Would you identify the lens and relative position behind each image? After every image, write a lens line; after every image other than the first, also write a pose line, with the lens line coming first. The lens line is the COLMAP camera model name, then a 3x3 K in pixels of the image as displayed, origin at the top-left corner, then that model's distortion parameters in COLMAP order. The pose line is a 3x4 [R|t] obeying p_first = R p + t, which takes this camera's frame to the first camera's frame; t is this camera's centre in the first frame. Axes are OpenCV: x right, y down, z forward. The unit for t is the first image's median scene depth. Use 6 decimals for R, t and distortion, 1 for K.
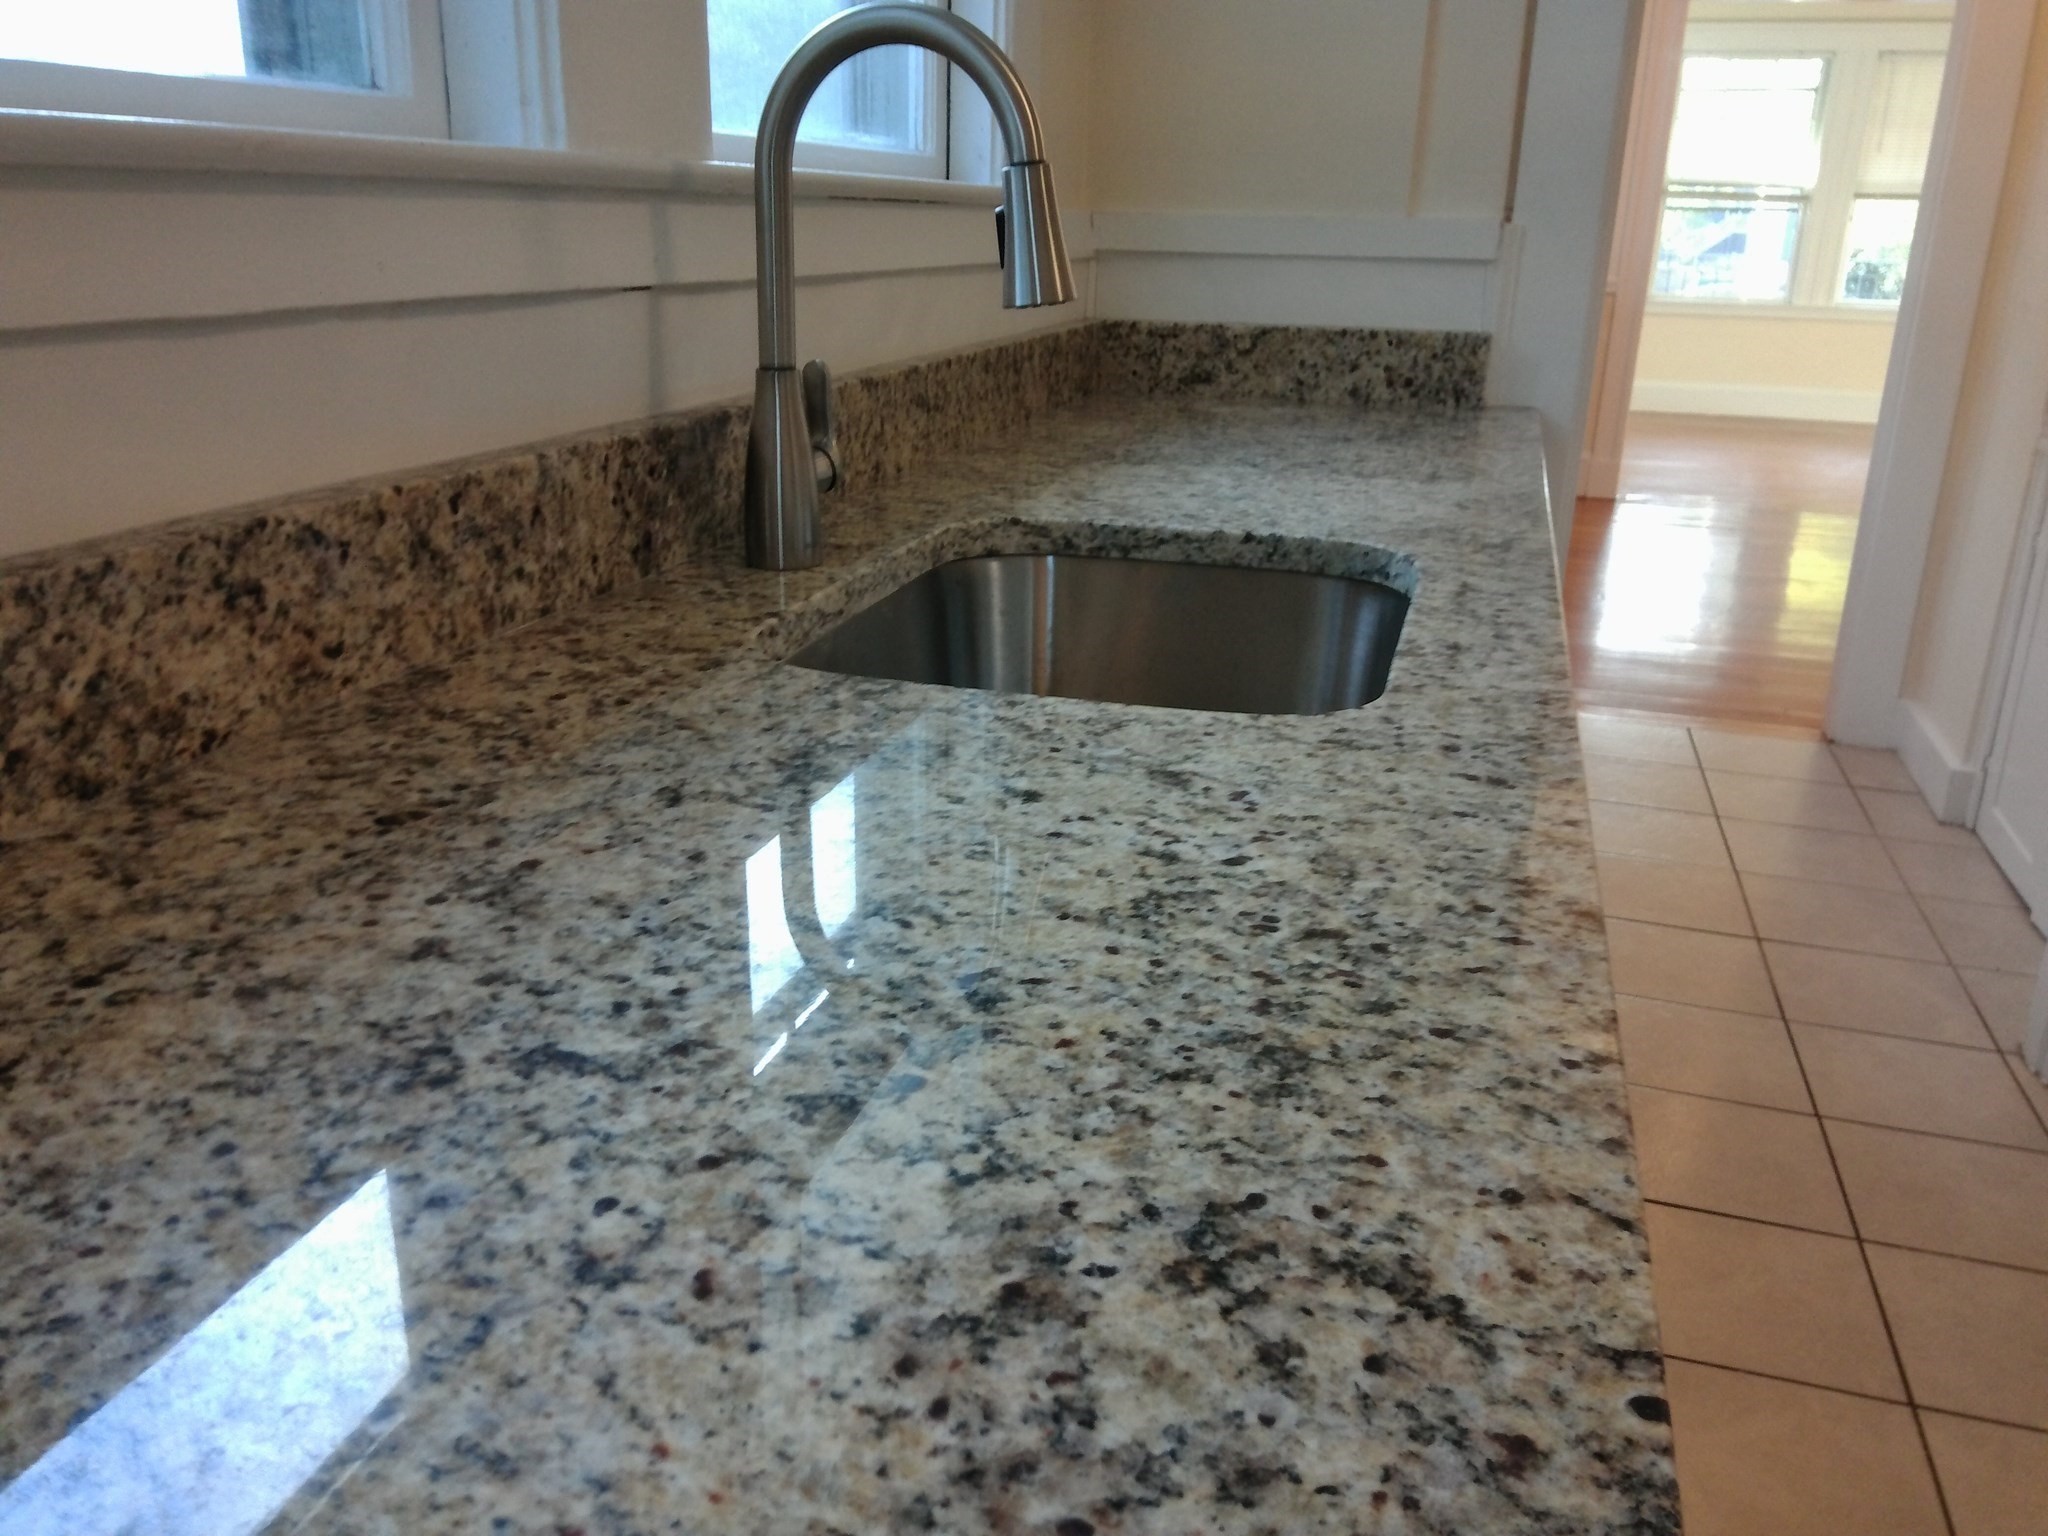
lens RADIAL K [[1564.6, 0, 1014.6], [0, 1564.6, 773.7], [0, 0, 1]] dist [0.084125, -0.109939]
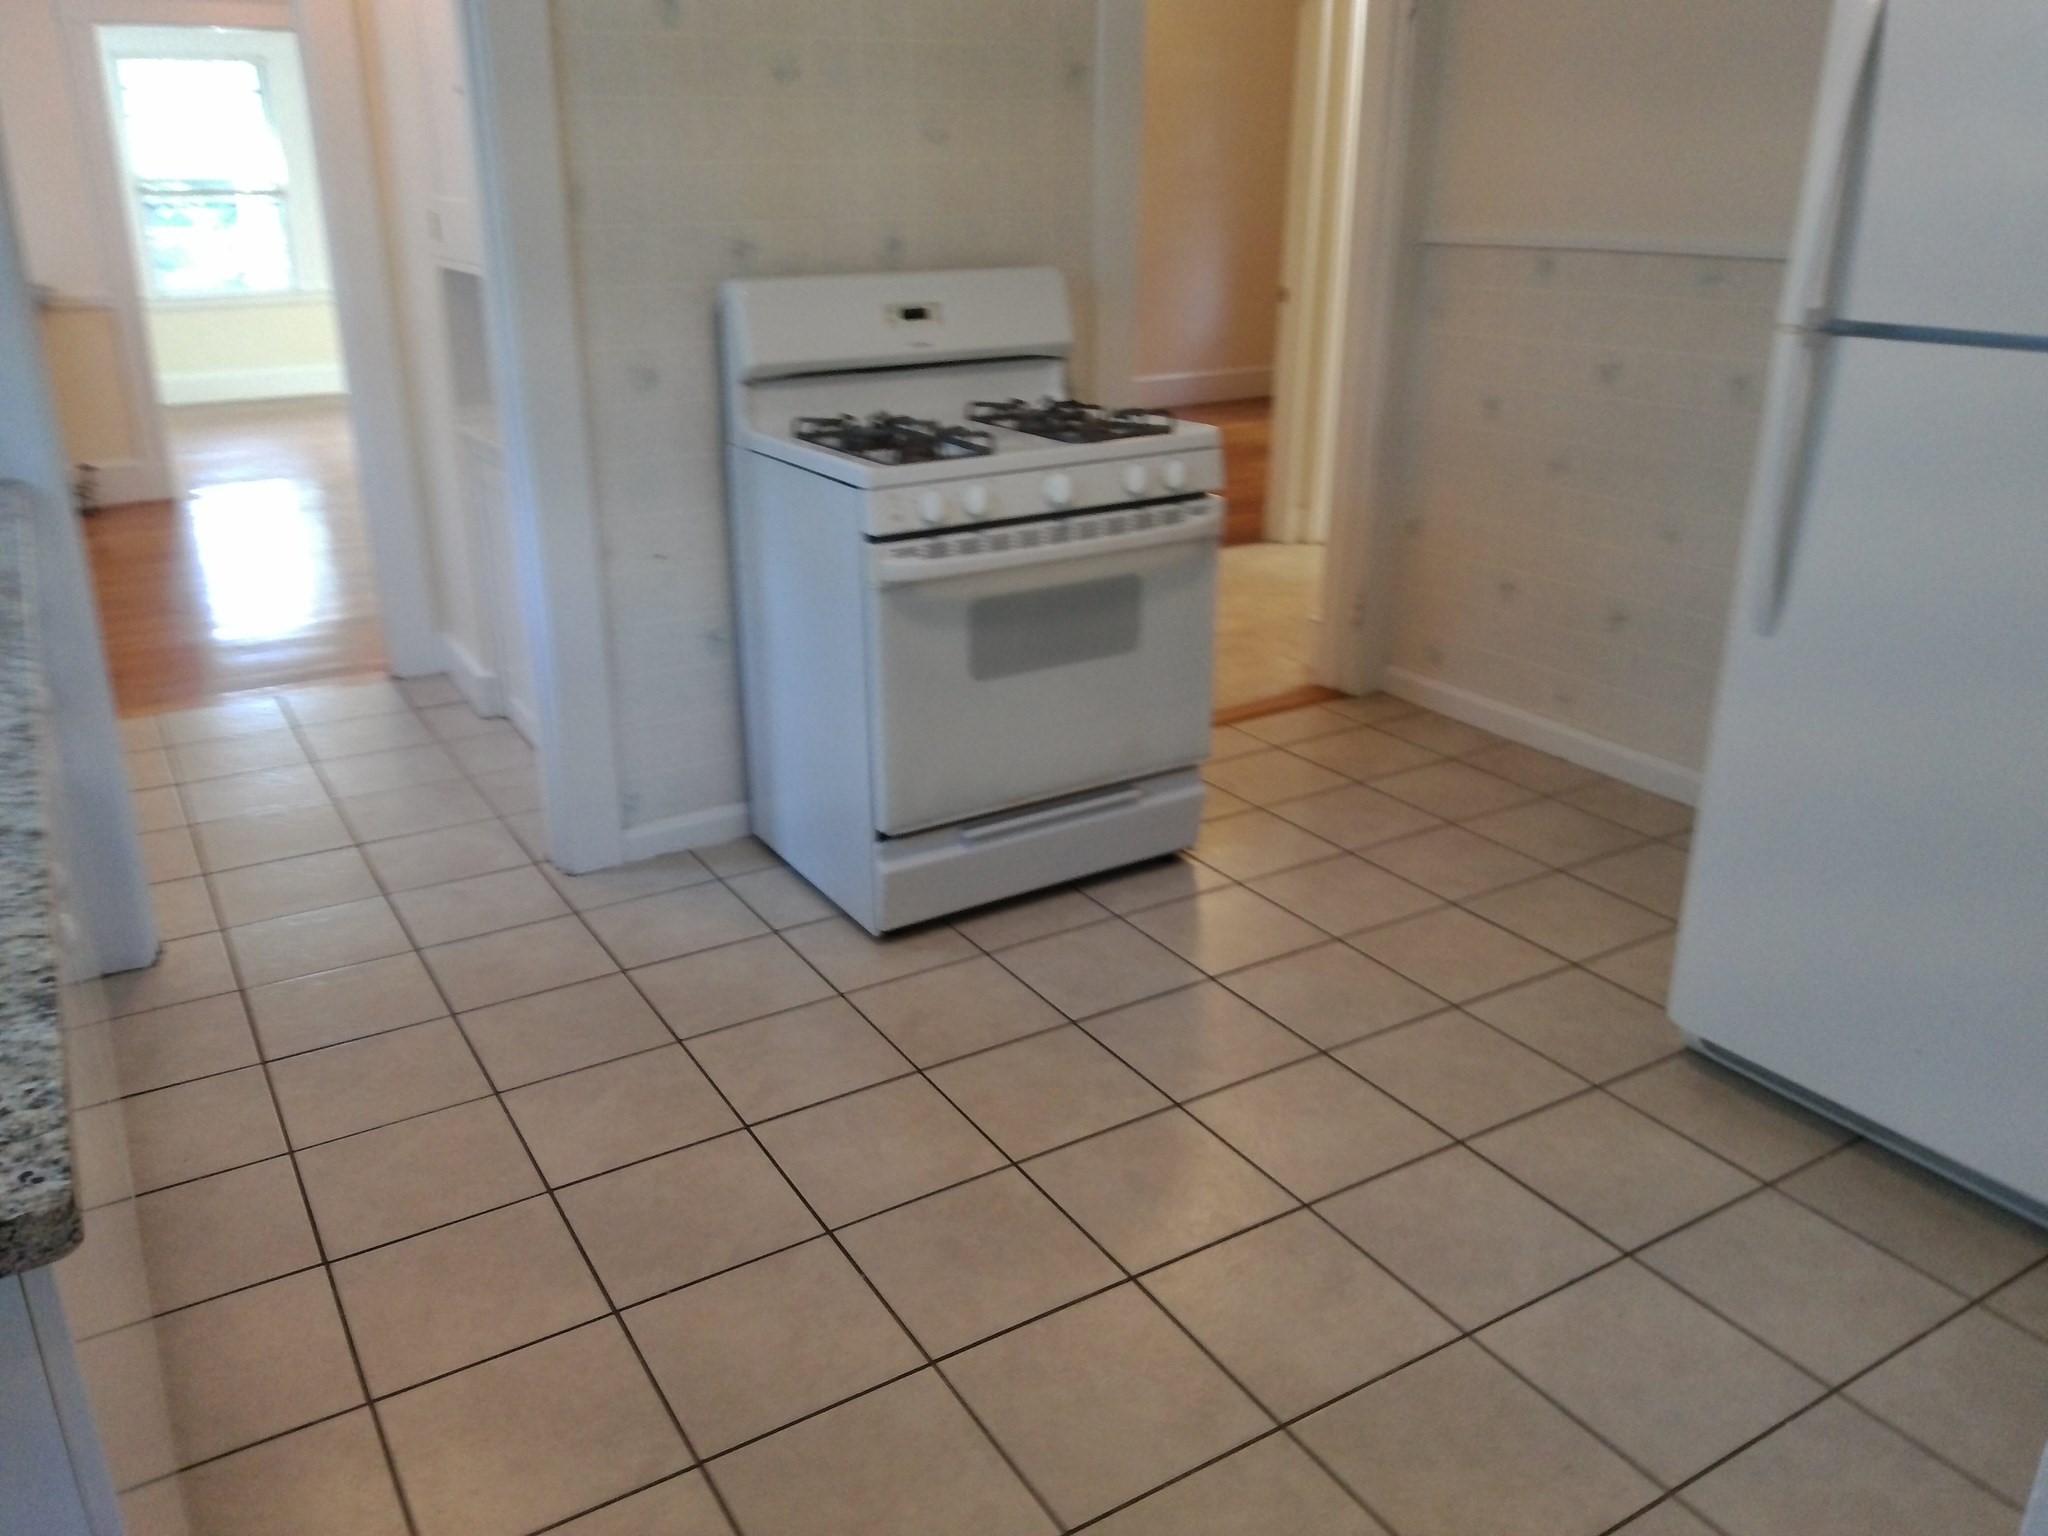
lens RADIAL K [[1564.6, 0, 1014.6], [0, 1564.6, 773.7], [0, 0, 1]] dist [0.084125, -0.109939]
pose [[0.671908, -0.292019, 0.680636, -0.027111], [0.274953, 0.951665, 0.136873, 0.015344], [-0.687707, 0.095177, 0.719723, -0.237772]]
